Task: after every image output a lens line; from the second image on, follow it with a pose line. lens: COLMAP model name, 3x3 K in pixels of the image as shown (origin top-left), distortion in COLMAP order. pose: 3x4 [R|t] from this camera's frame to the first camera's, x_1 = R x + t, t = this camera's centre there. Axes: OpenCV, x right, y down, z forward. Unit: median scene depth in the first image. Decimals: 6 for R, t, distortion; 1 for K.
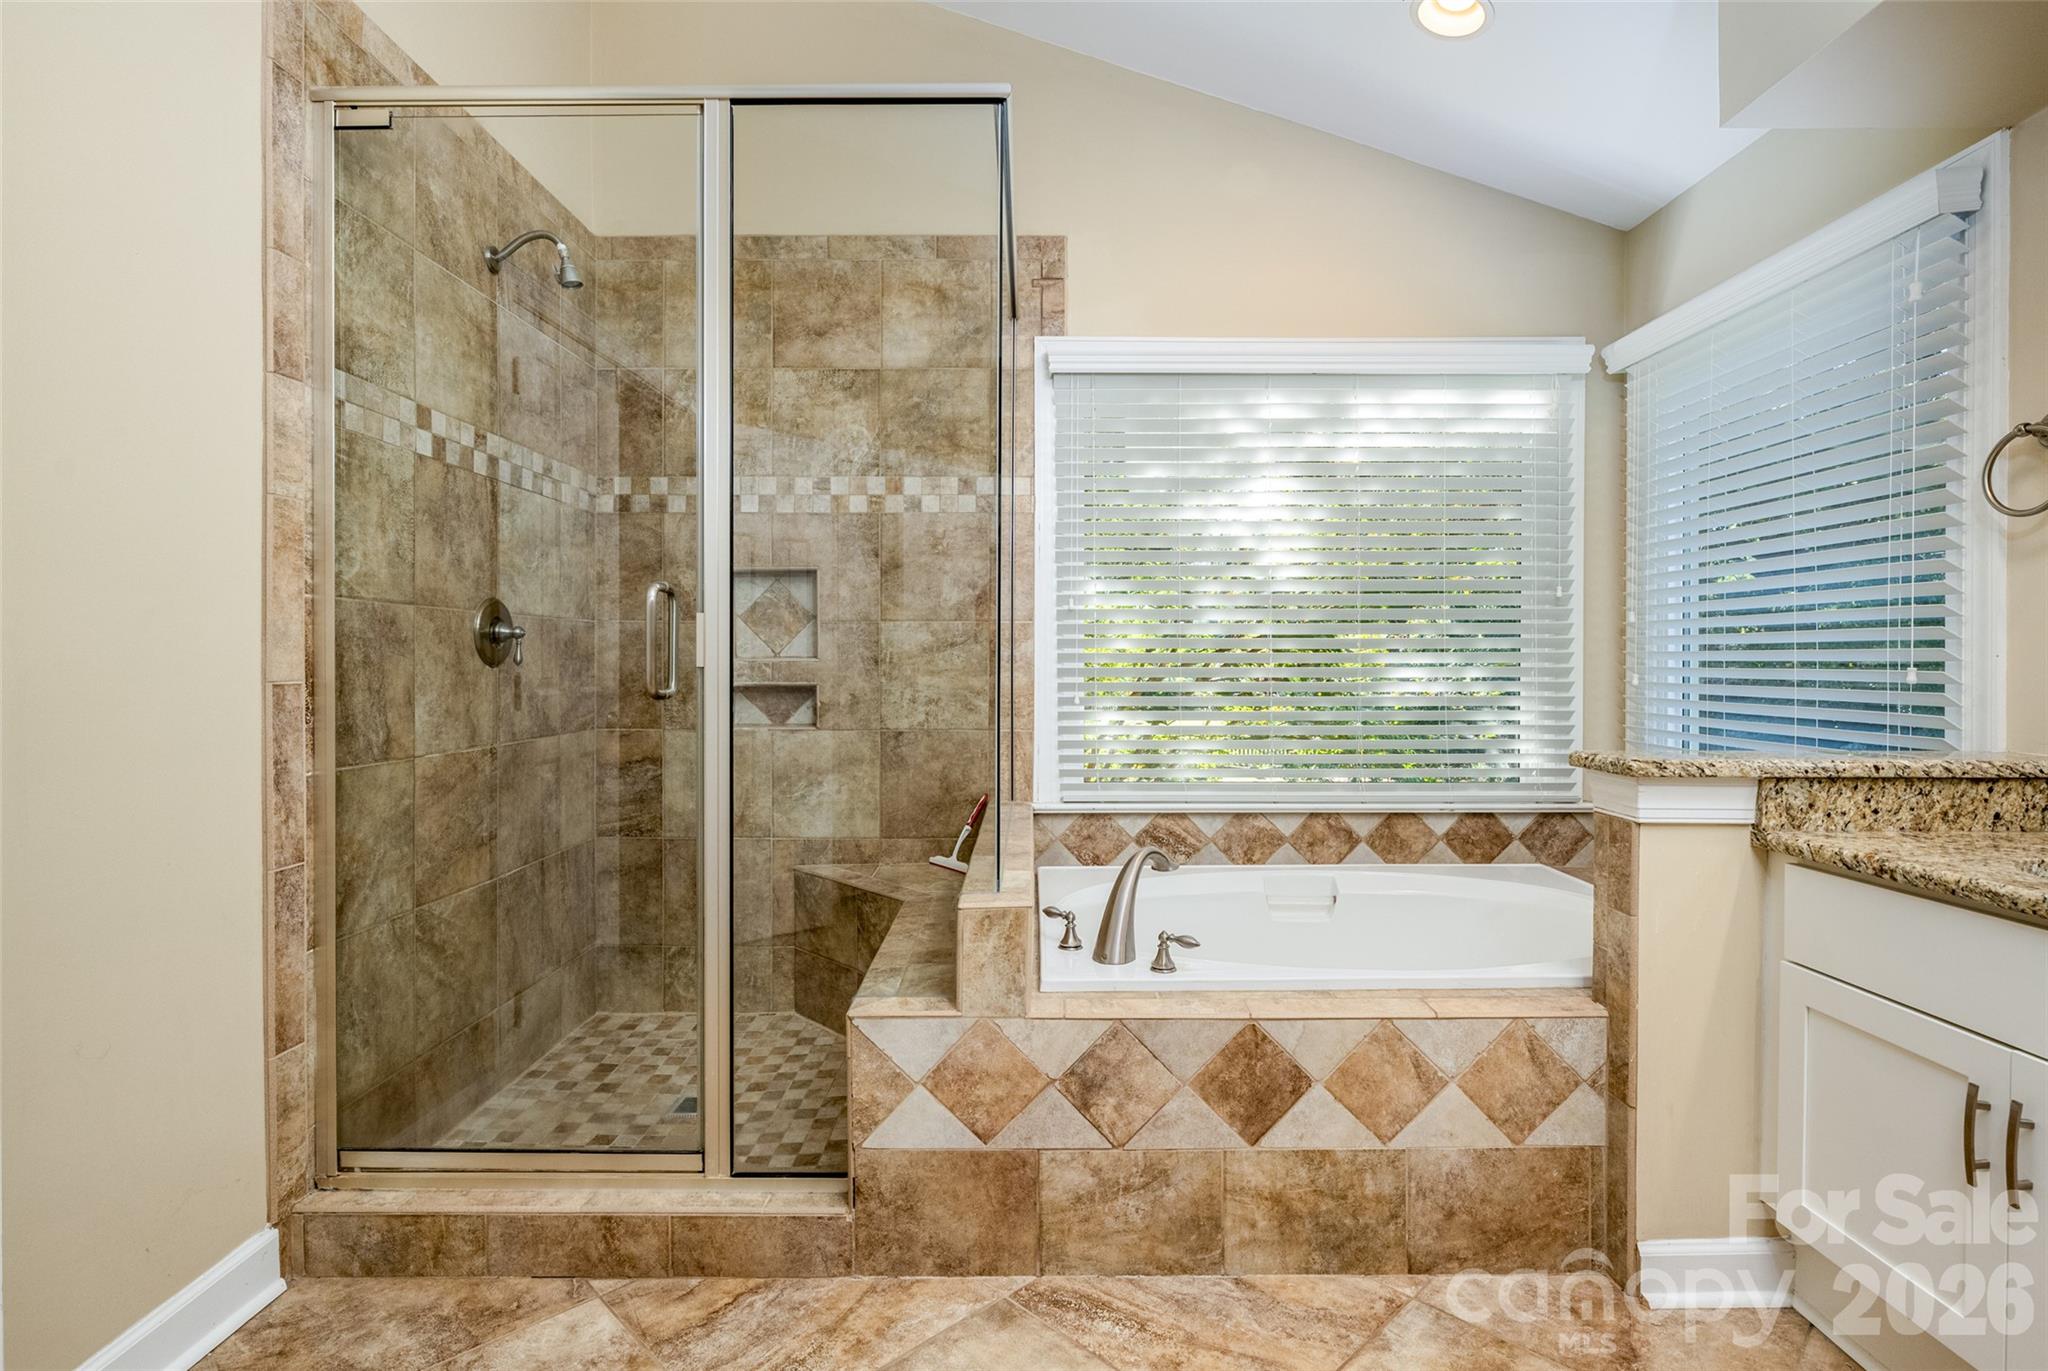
lens RADIAL K [[975.7, 0, 1024.8], [0, 975.7, 673.2], [0, 0, 1]] dist [0.000436, -0.000157]
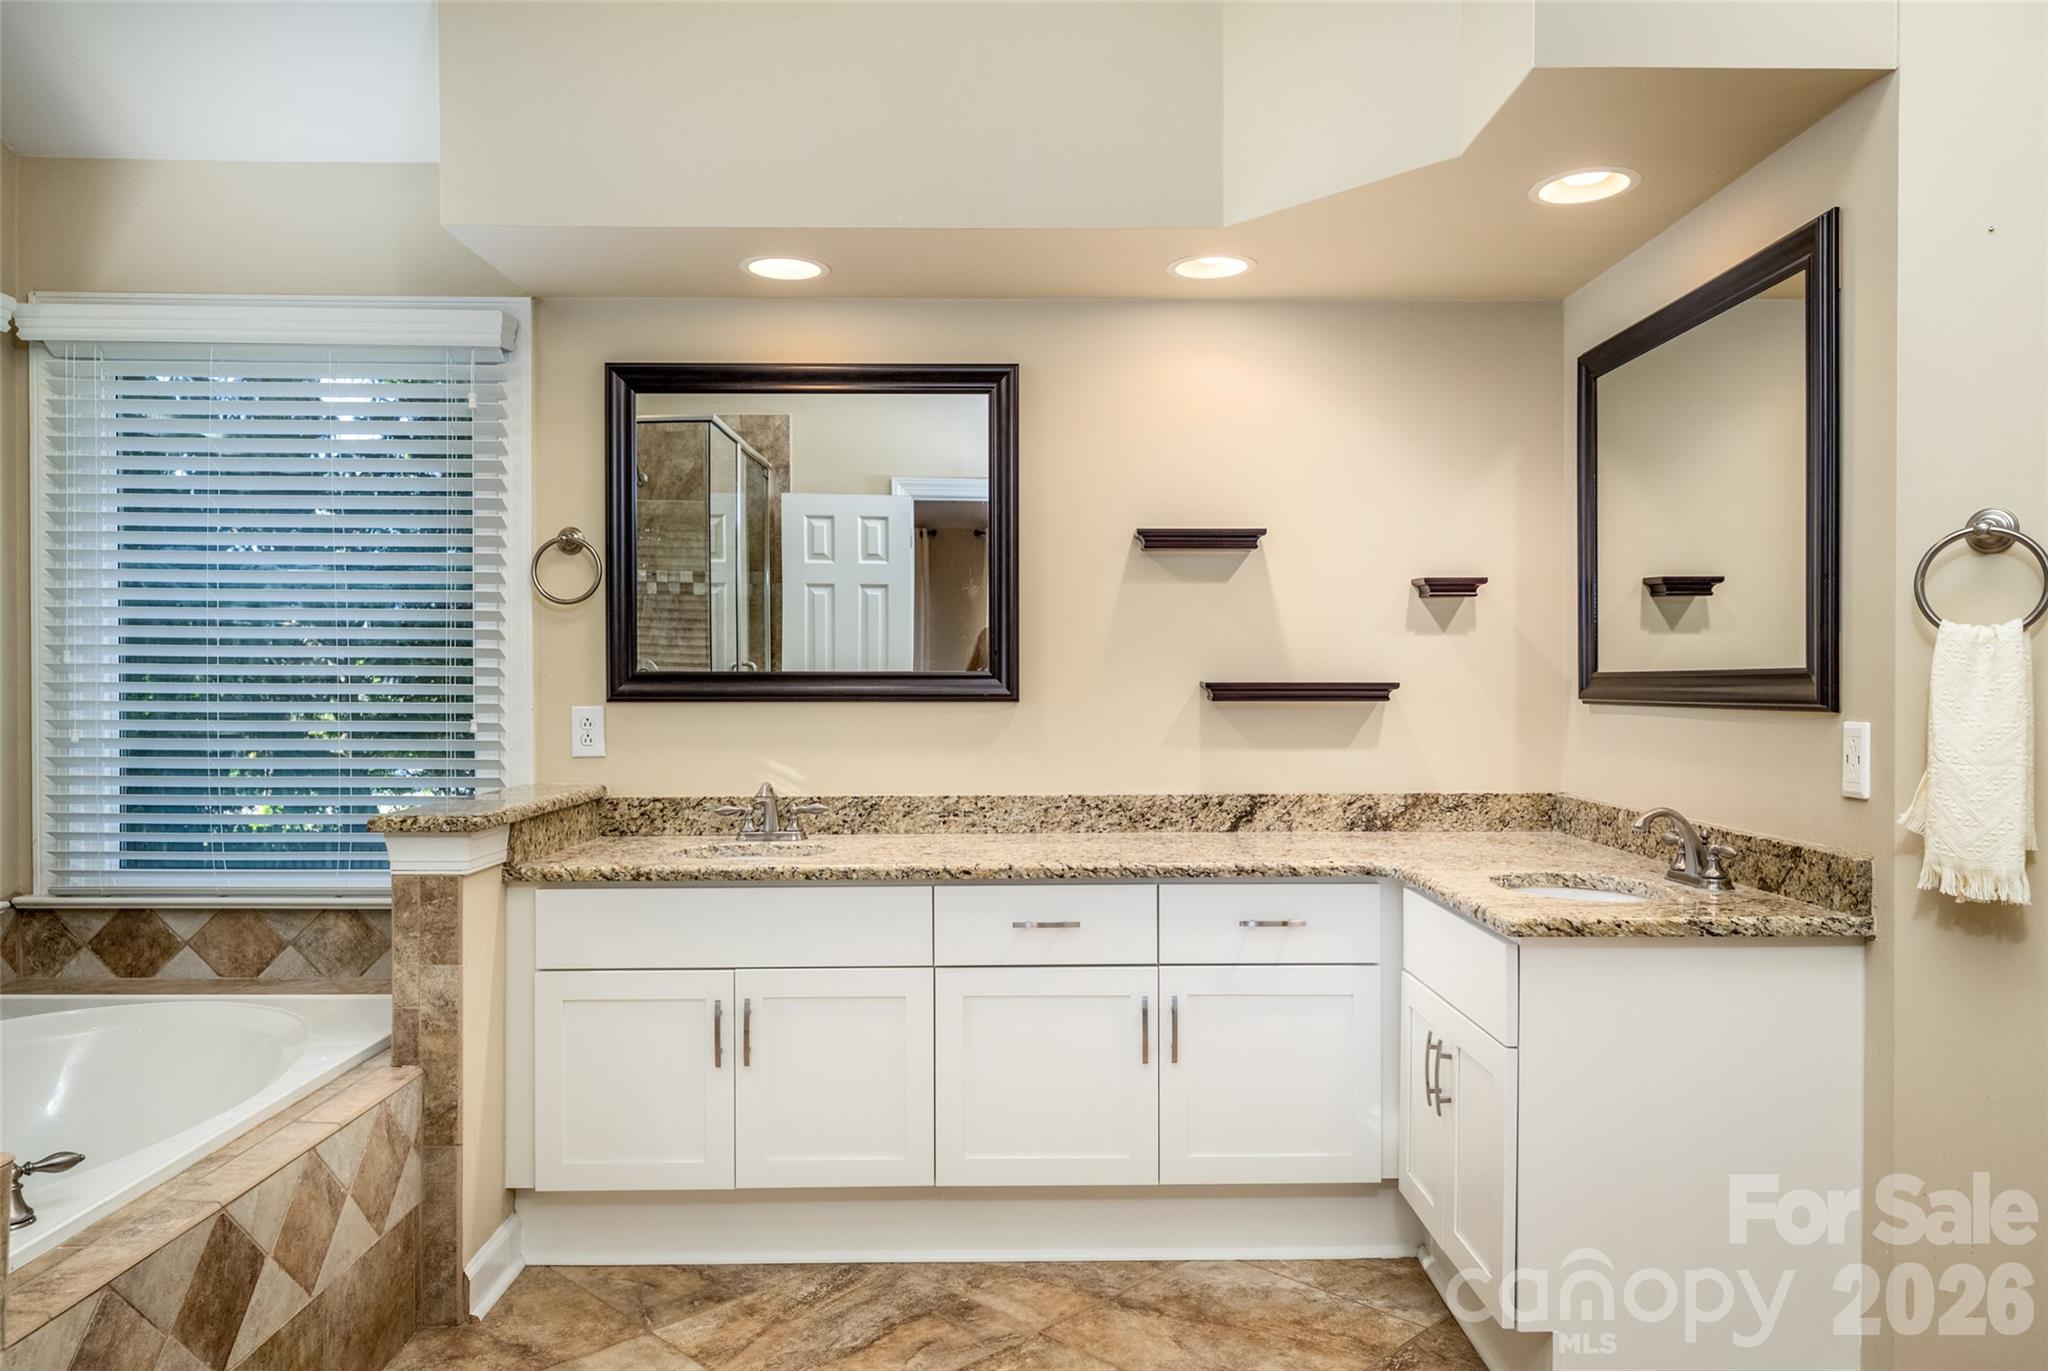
lens RADIAL K [[1410.8, 0, 1027.5], [0, 1410.8, 687.5], [0, 0, 1]] dist [0.003976, 0.001685]
pose [[-0.011854, -0.004250, 0.999921, -0.877824], [0.007084, 0.999966, 0.004335, -0.051891], [-0.999905, 0.007135, -0.011824, 0.382956]]
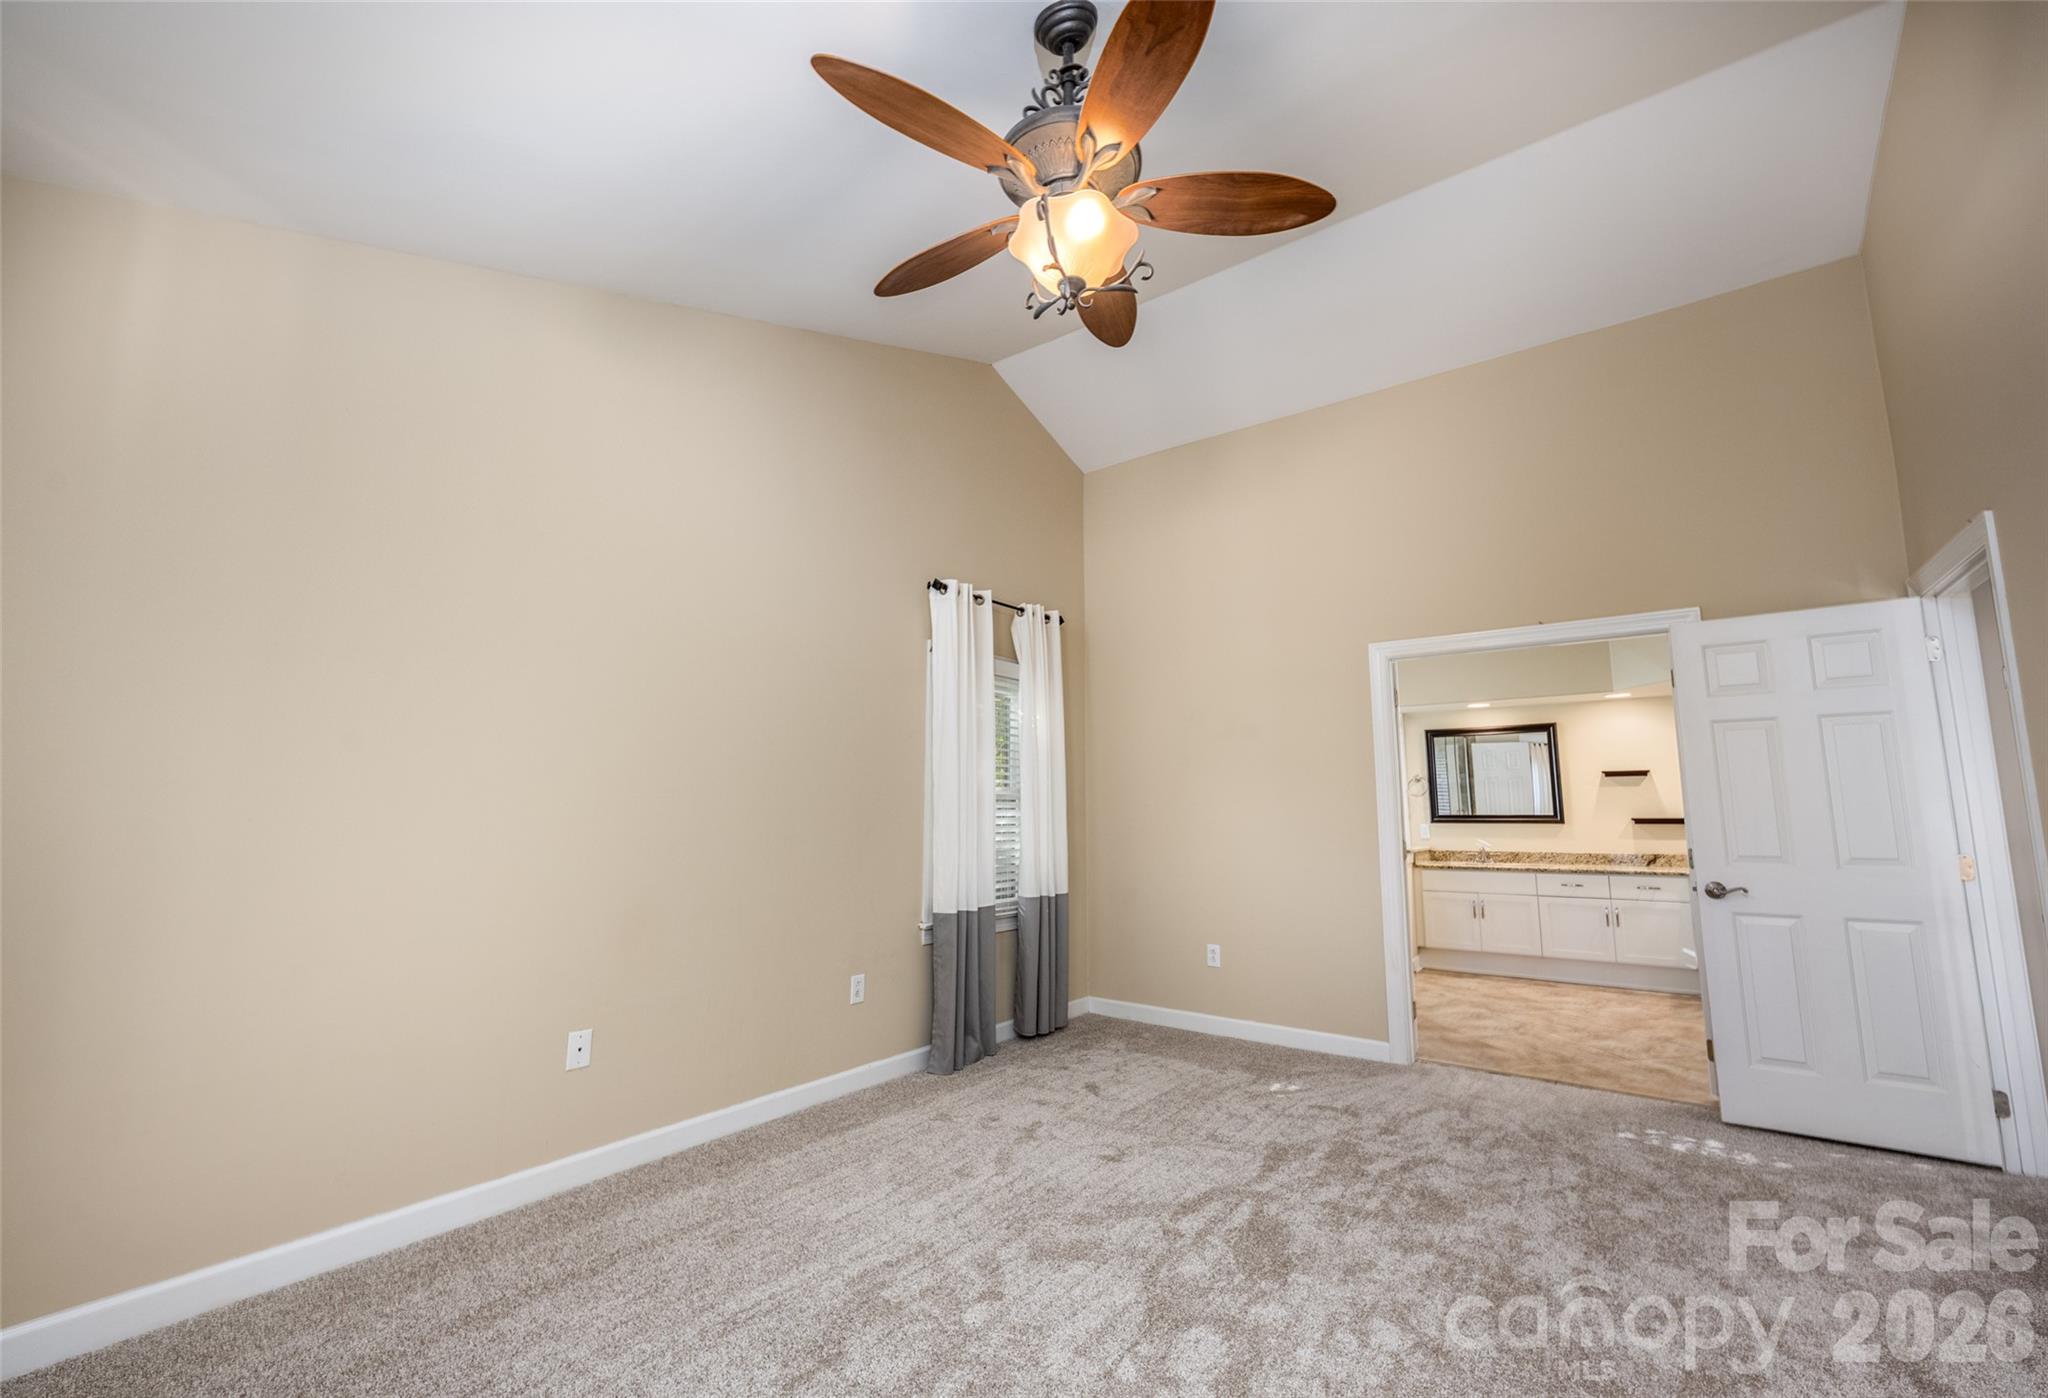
lens RADIAL K [[871.8, 0, 1026.7], [0, 871.8, 696.3], [0, 0, 1]] dist [-0.000172, -0.000047]
pose [[0.576593, 0.110474, 0.809528, -3.484091], [0.005199, 0.990300, -0.138847, -0.060368], [-0.817015, 0.084267, 0.570426, 0.076336]]
